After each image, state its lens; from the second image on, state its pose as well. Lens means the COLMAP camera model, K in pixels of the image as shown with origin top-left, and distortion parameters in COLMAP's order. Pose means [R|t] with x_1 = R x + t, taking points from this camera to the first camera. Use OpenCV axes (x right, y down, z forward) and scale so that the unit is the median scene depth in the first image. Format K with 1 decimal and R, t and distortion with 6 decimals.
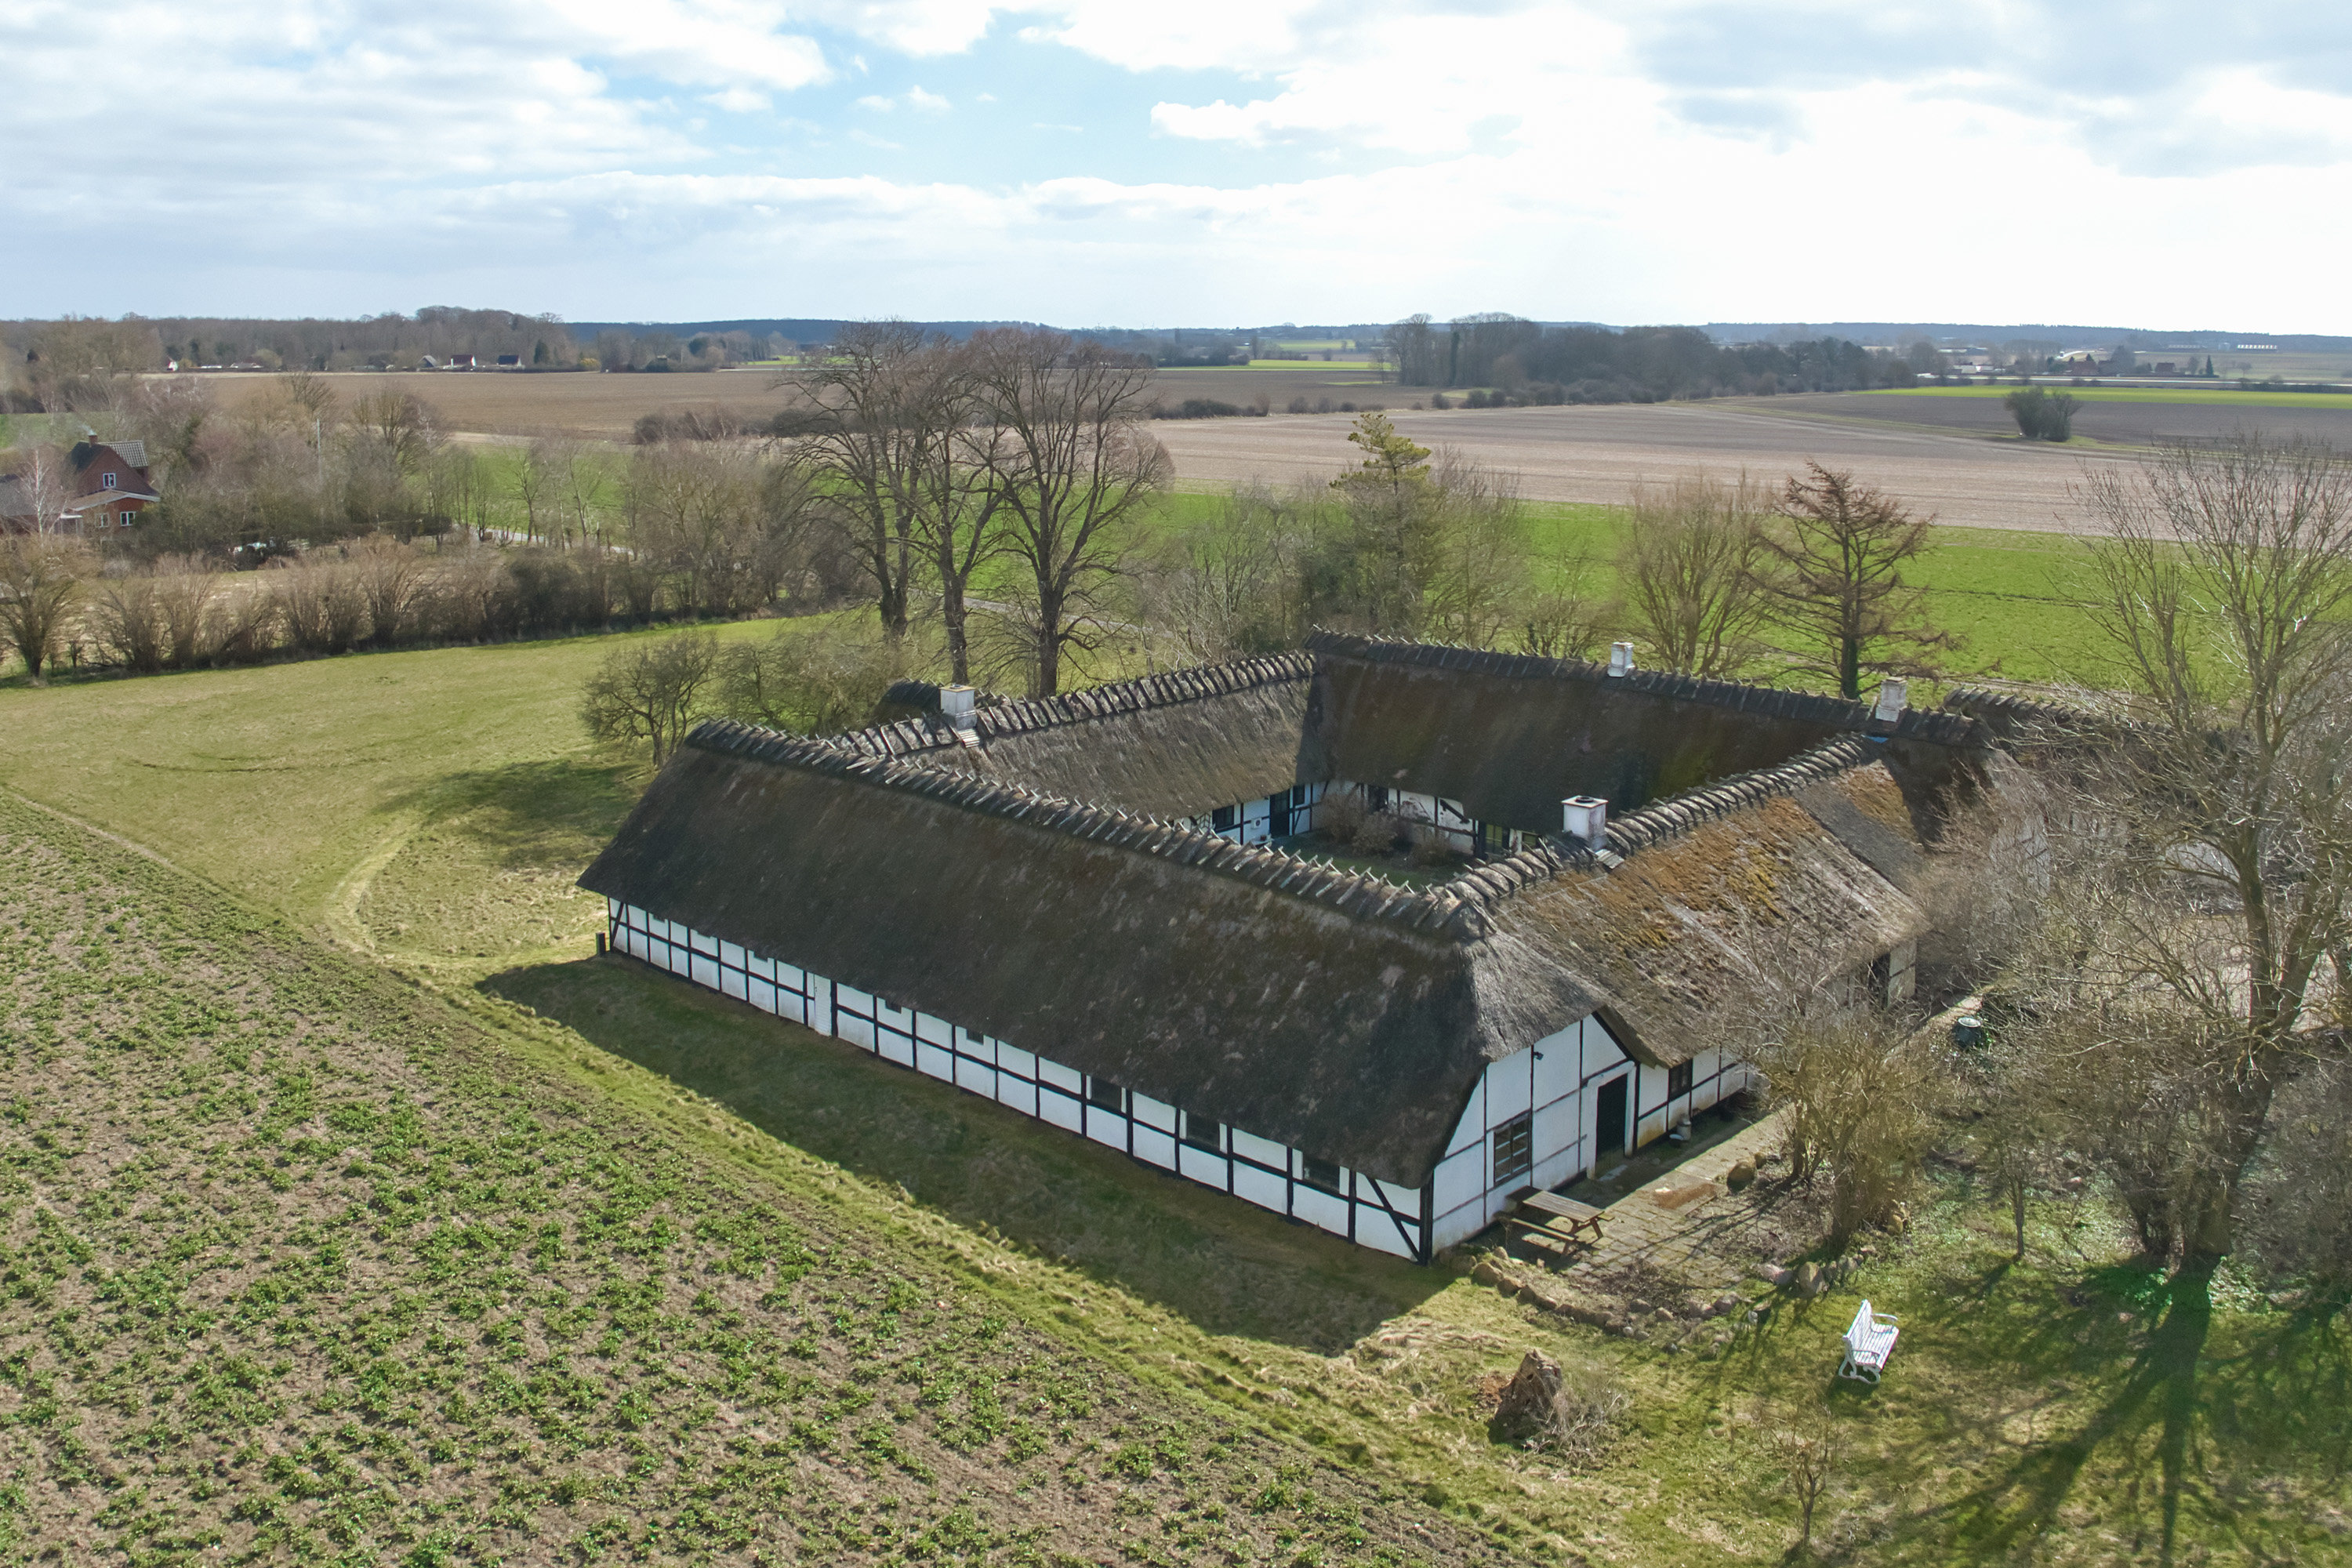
lens RADIAL K [[2048.4, 0, 1258.3], [0, 2048.4, 620.5], [0, 0, 1]] dist [-0.104545, -0.001635]
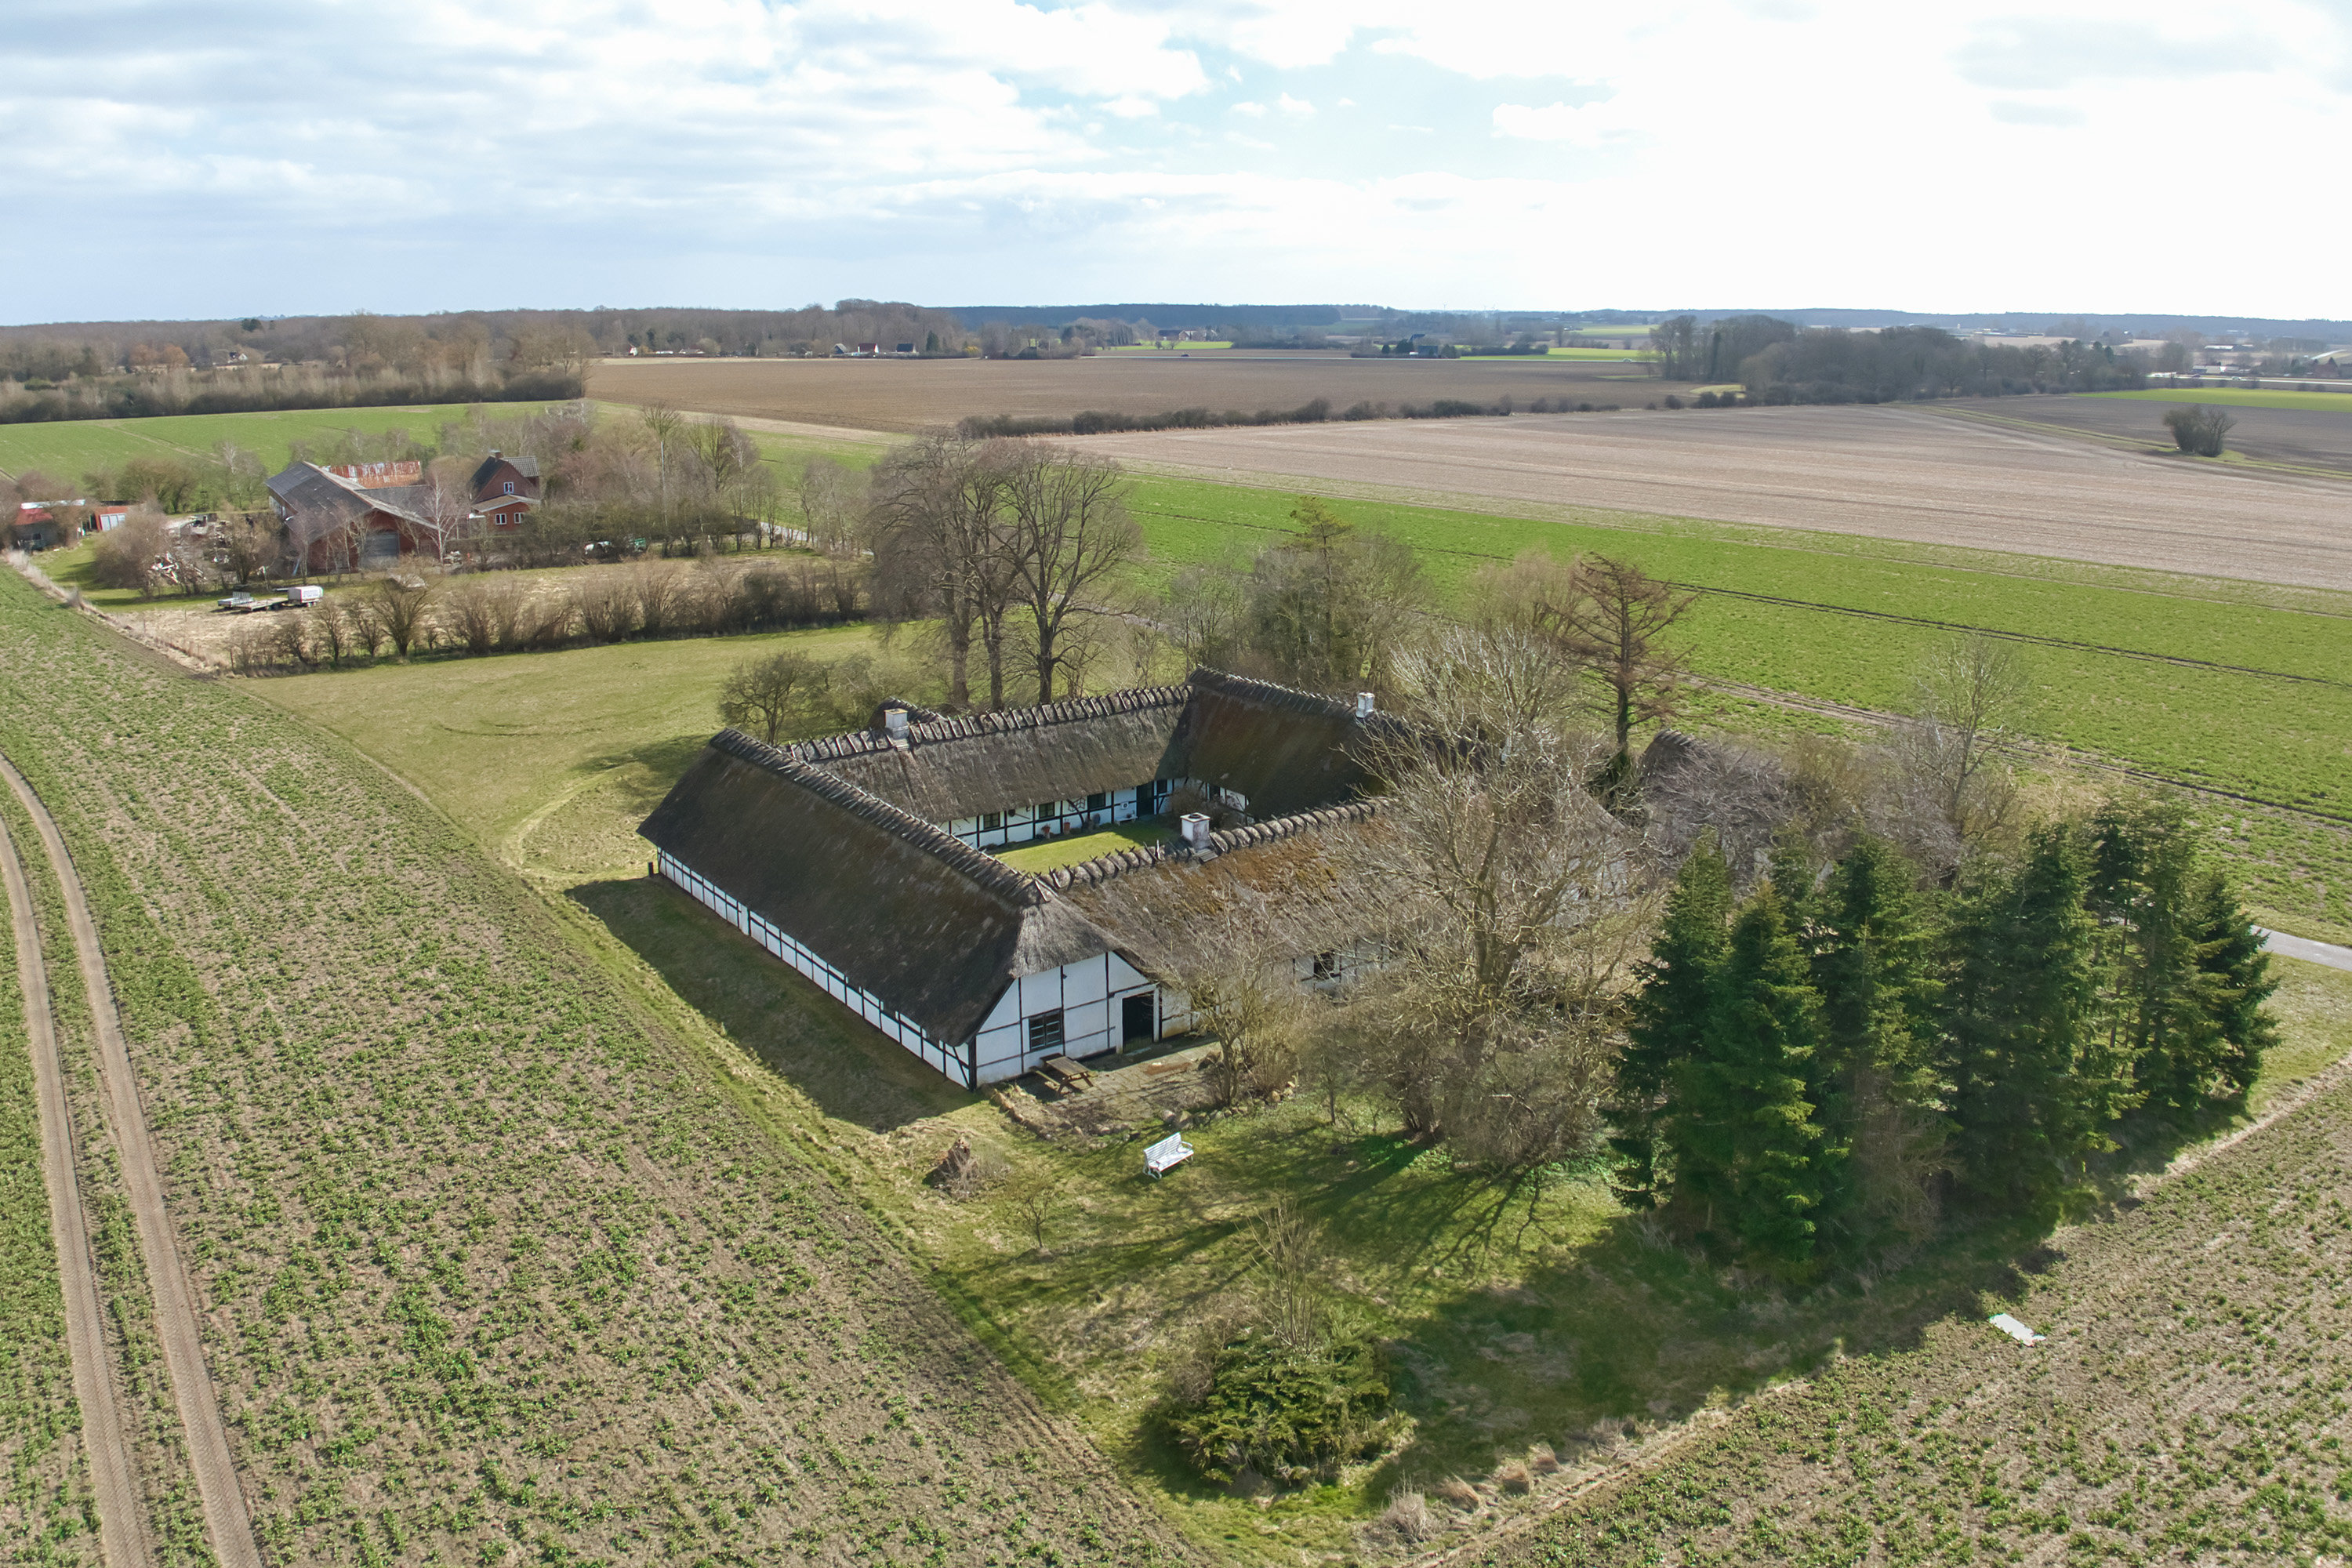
lens RADIAL K [[1822.3, 0, 1264.7], [0, 1822.3, 685.1], [0, 0, 1]] dist [-0.090846, -0.008741]
pose [[0.983745, 0.037707, -0.175565, 0.314851], [-0.026311, 0.997420, 0.066793, -0.073675], [0.177631, -0.061088, 0.982199, -0.241311]]
